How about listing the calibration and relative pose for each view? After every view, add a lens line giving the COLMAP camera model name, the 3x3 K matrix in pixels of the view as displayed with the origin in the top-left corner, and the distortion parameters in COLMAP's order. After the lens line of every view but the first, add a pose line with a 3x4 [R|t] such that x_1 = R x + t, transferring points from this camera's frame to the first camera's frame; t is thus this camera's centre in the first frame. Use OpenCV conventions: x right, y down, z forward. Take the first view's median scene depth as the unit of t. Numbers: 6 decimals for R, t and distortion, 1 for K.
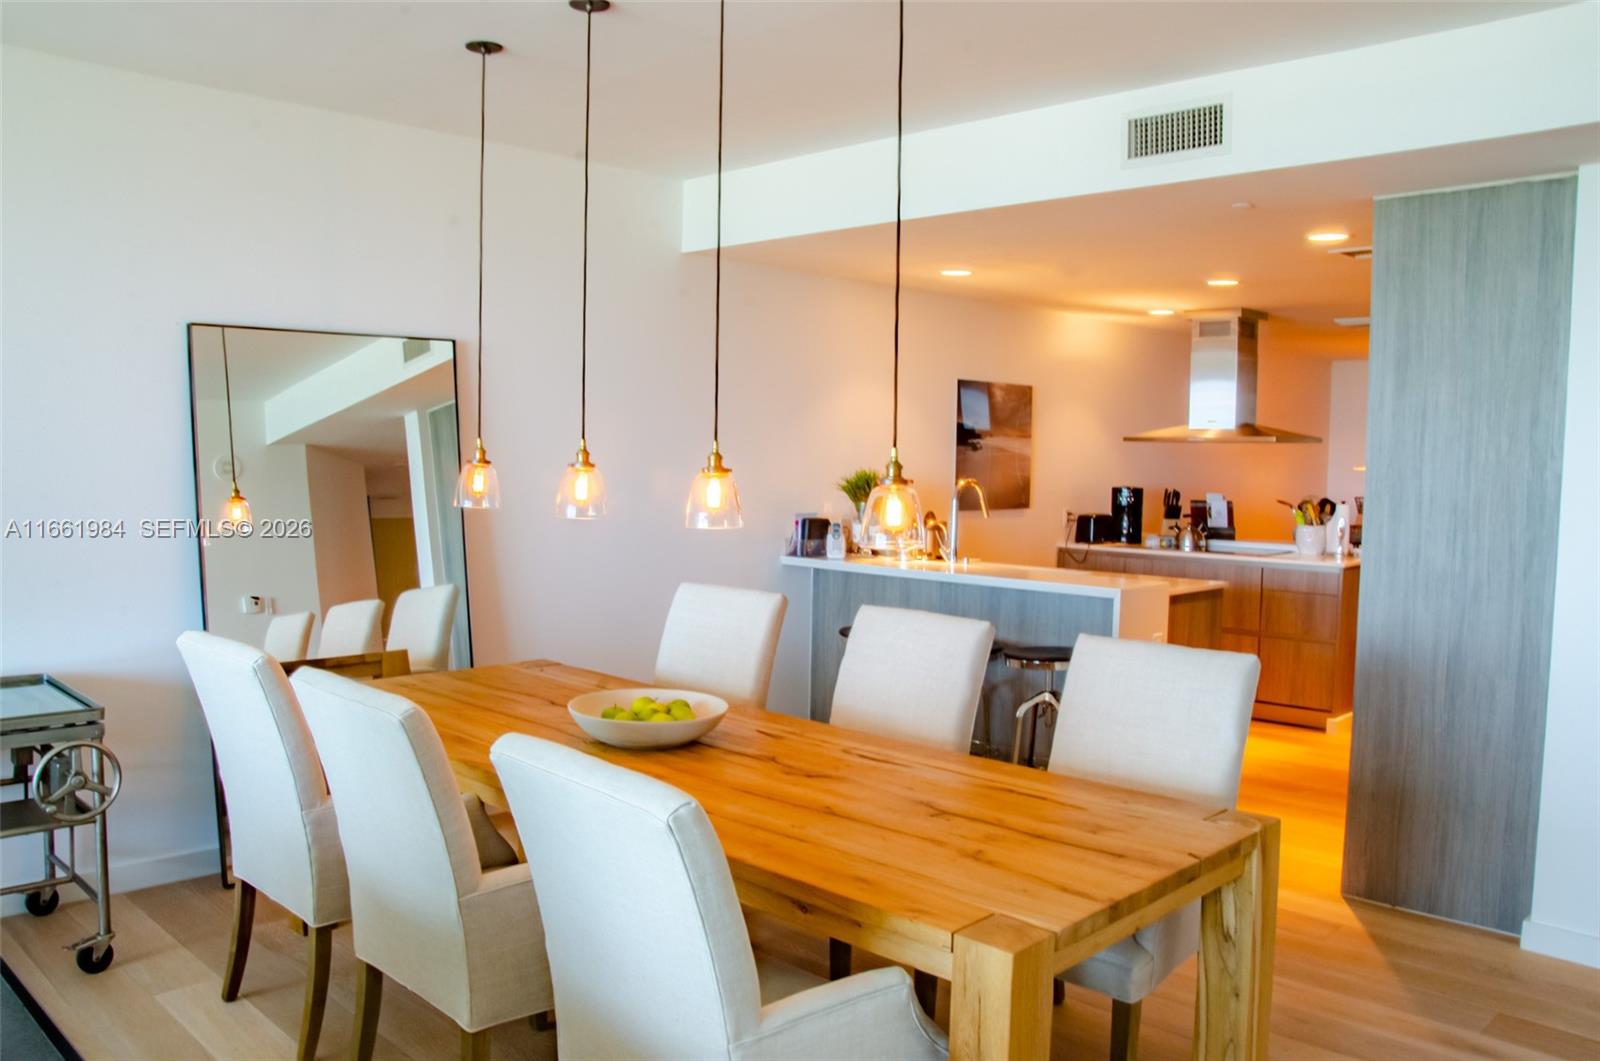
lens RADIAL K [[1260.2, 0, 798.8], [0, 1260.2, 538.7], [0, 0, 1]] dist [-0.080876, 0.002229]
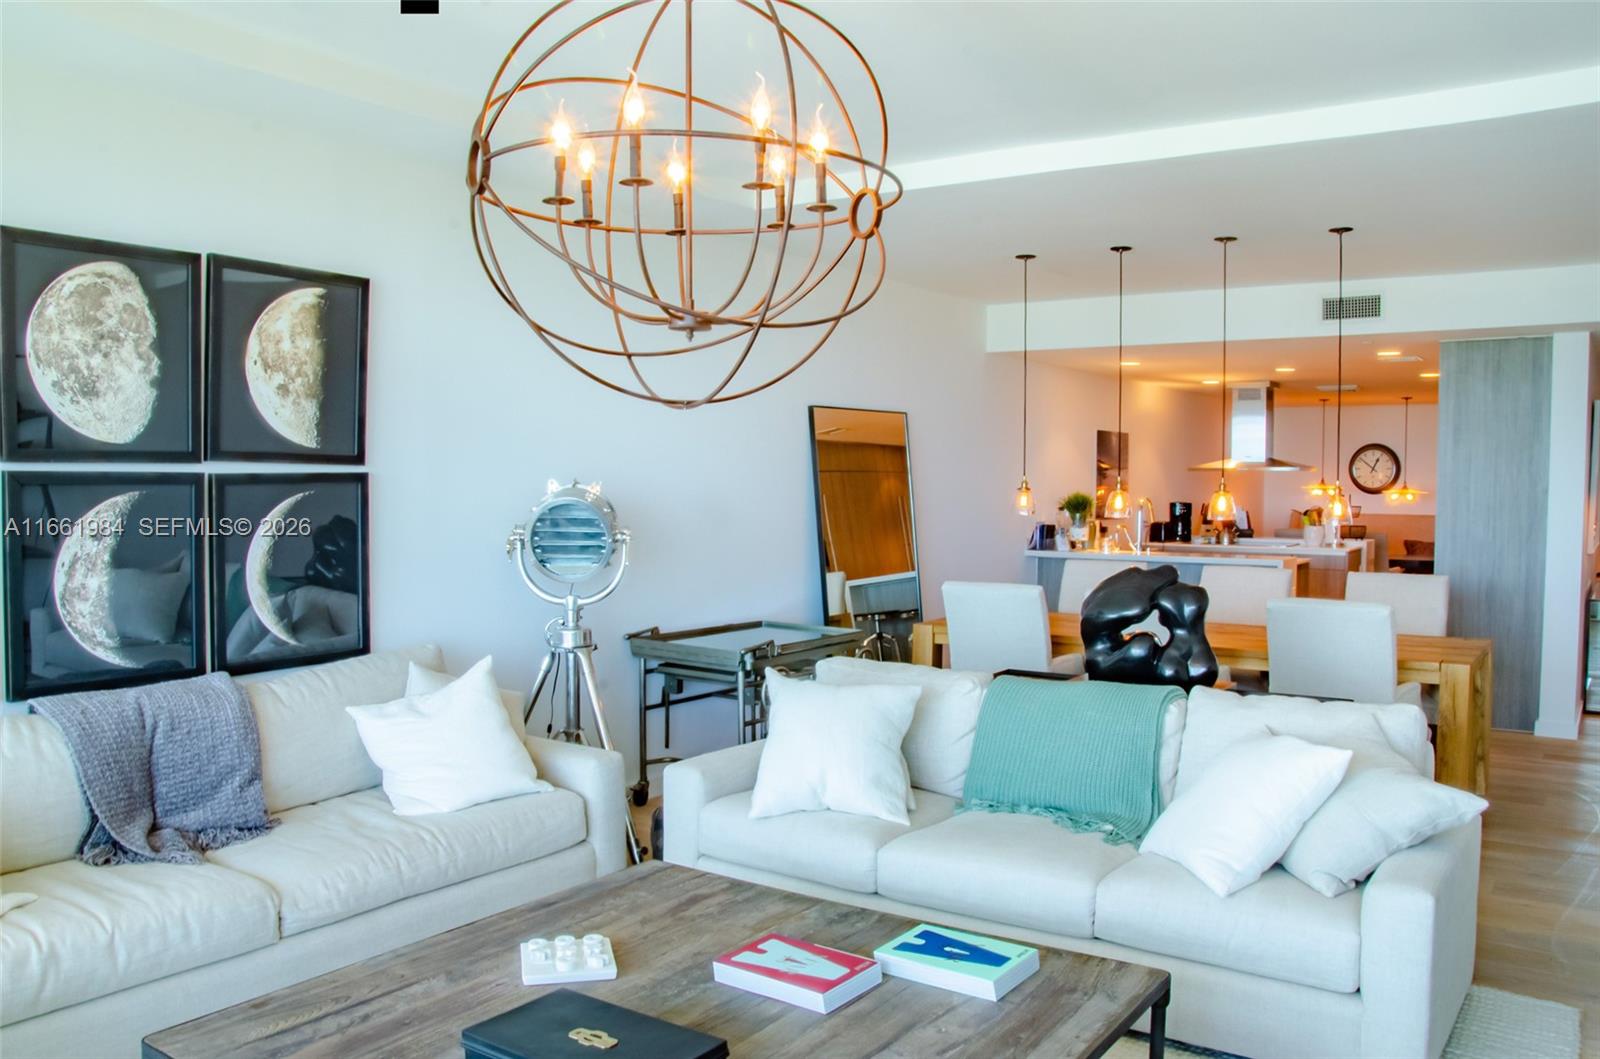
lens RADIAL K [[1260.2, 0, 802.6], [0, 1260.2, 526.2], [0, 0, 1]] dist [-0.080876, 0.002229]
pose [[0.984951, -0.016917, 0.172005, -0.538831], [0.022144, 0.999348, -0.028516, 0.022481], [-0.171411, 0.031896, 0.984683, -0.438500]]
